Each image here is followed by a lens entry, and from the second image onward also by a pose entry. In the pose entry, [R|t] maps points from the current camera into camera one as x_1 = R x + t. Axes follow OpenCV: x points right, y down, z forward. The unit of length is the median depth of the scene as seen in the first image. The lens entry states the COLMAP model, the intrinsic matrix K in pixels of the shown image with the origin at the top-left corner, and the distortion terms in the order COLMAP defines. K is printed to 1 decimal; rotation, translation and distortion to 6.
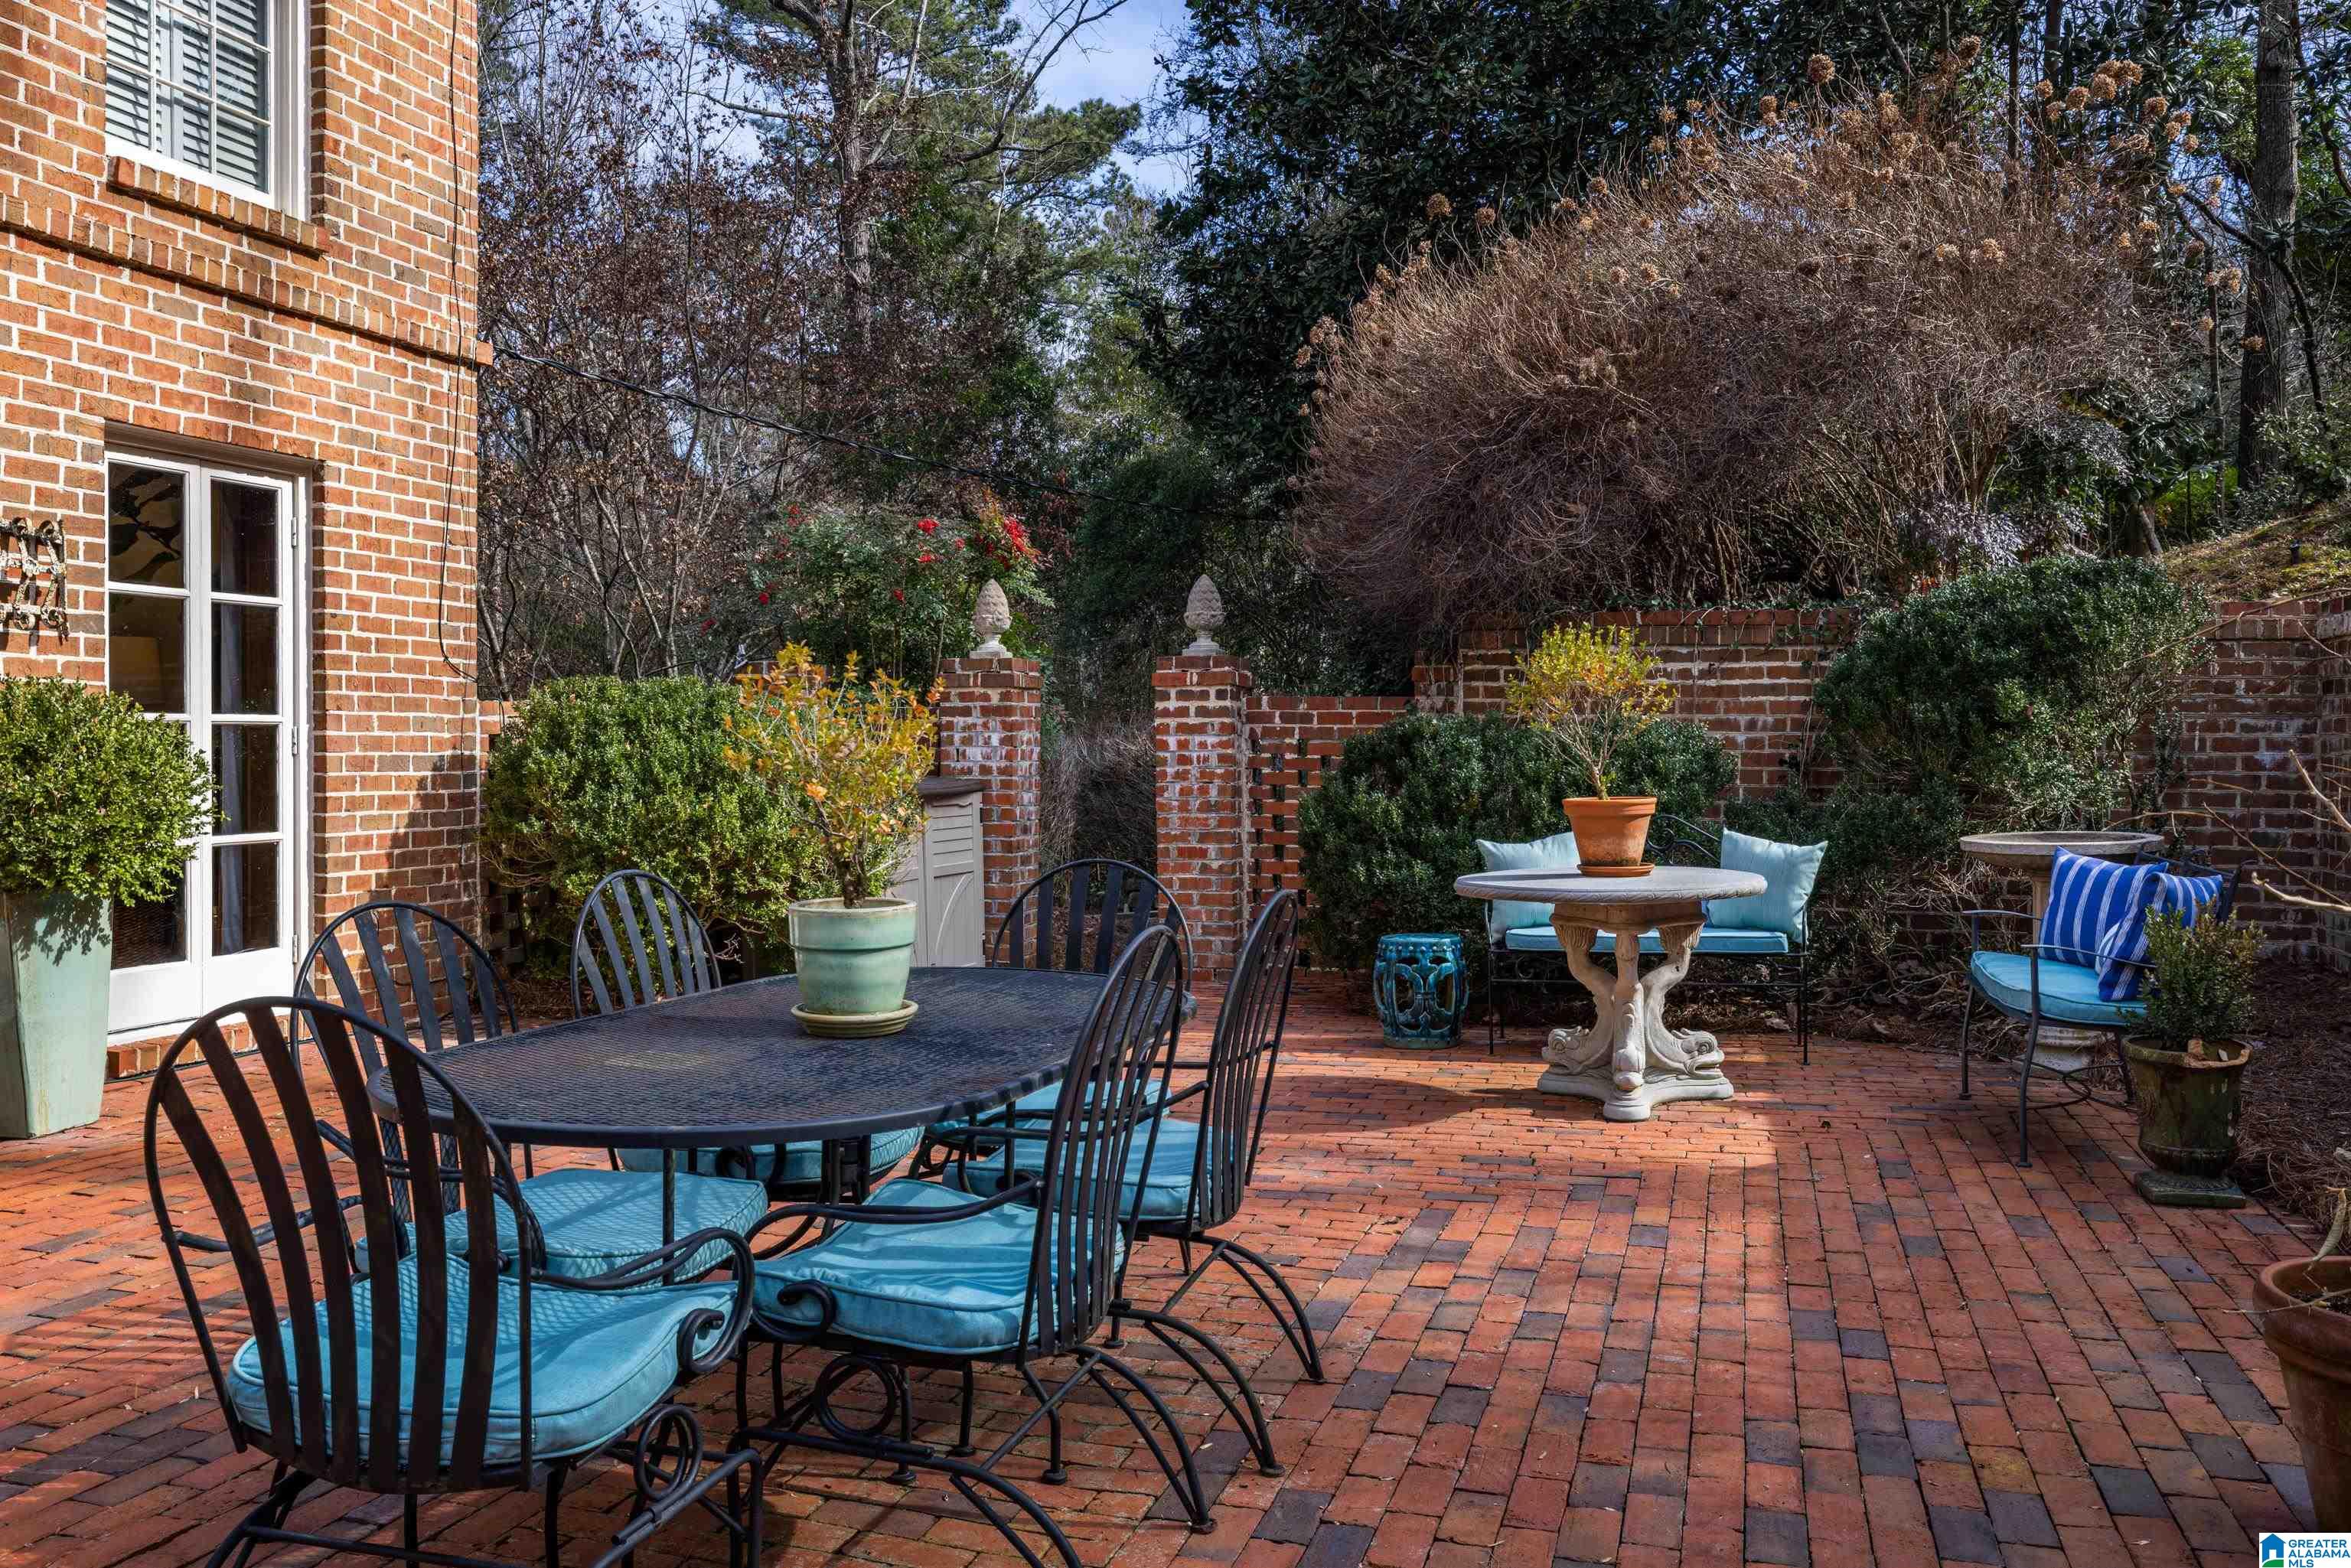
lens RADIAL K [[1785.9, 0, 1171.9], [0, 1785.9, 761.0], [0, 0, 1]] dist [-0.023483, 0.000534]
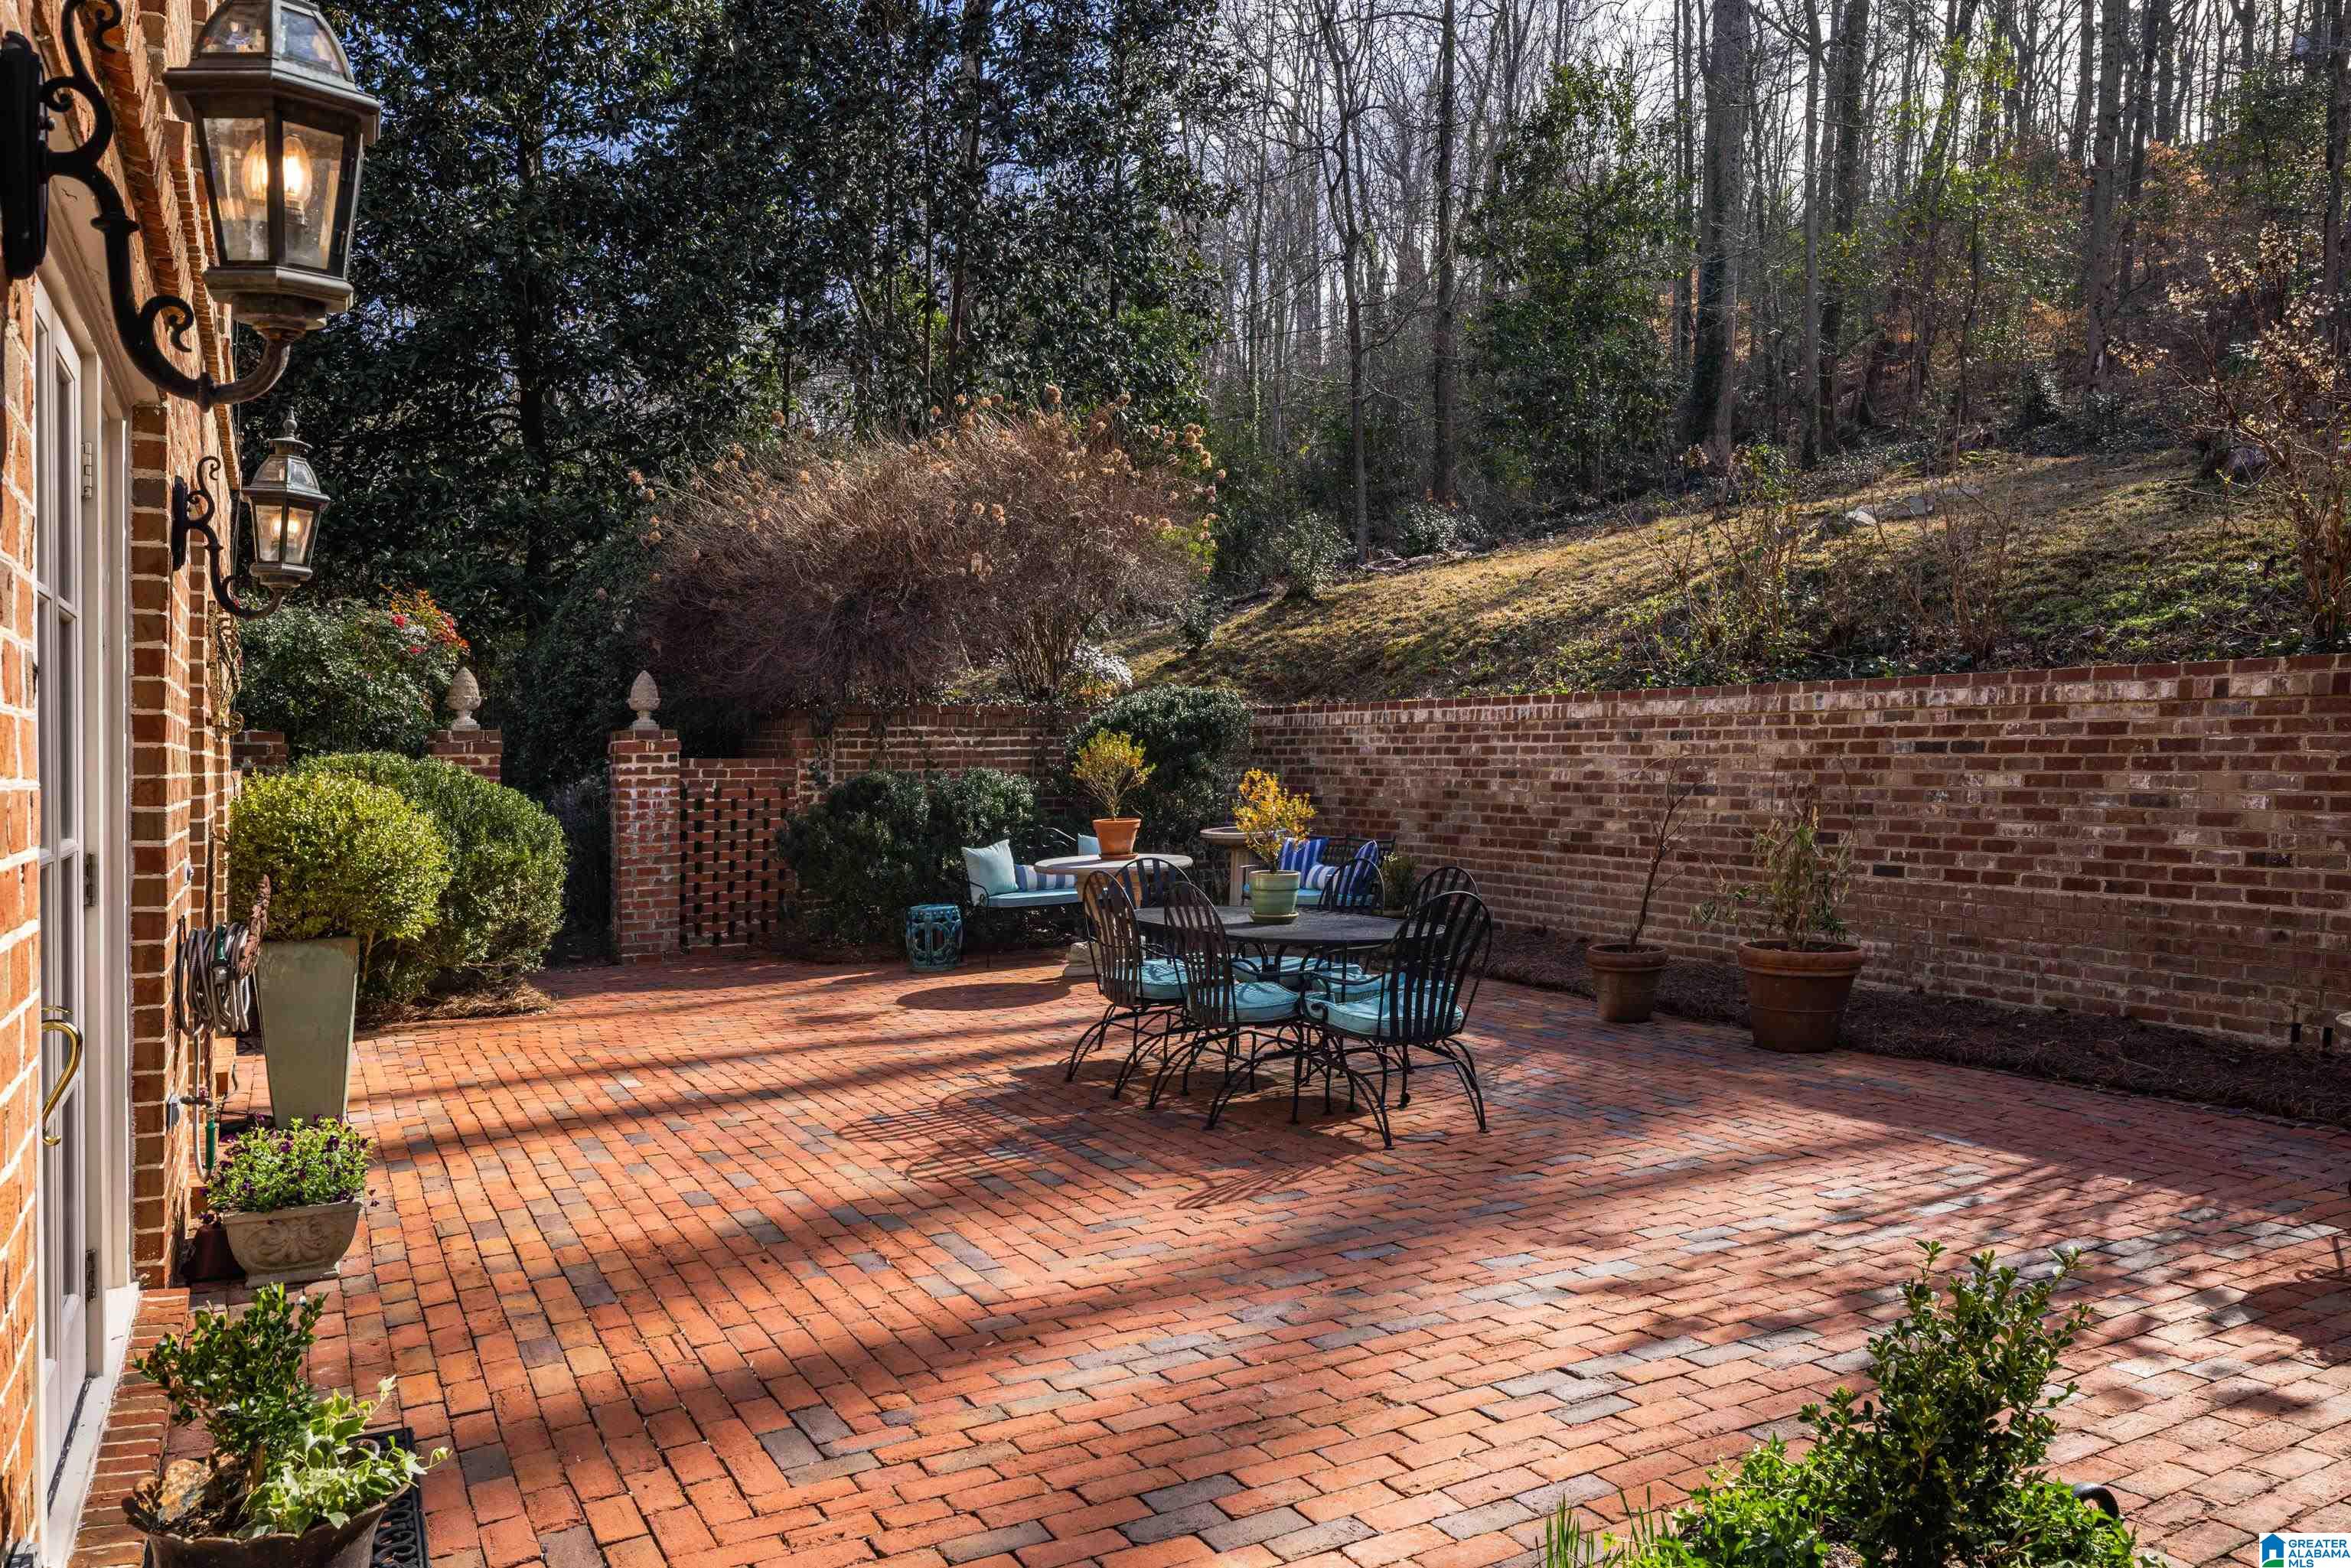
lens RADIAL K [[1612.5, 0, 1189.9], [0, 1612.5, 777.3], [0, 0, 1]] dist [-0.008838, -0.004482]
pose [[0.675582, -0.019656, 0.737023, -0.834737], [0.020367, 0.999761, 0.007994, -0.031652], [-0.737004, 0.009611, 0.675820, -0.204510]]
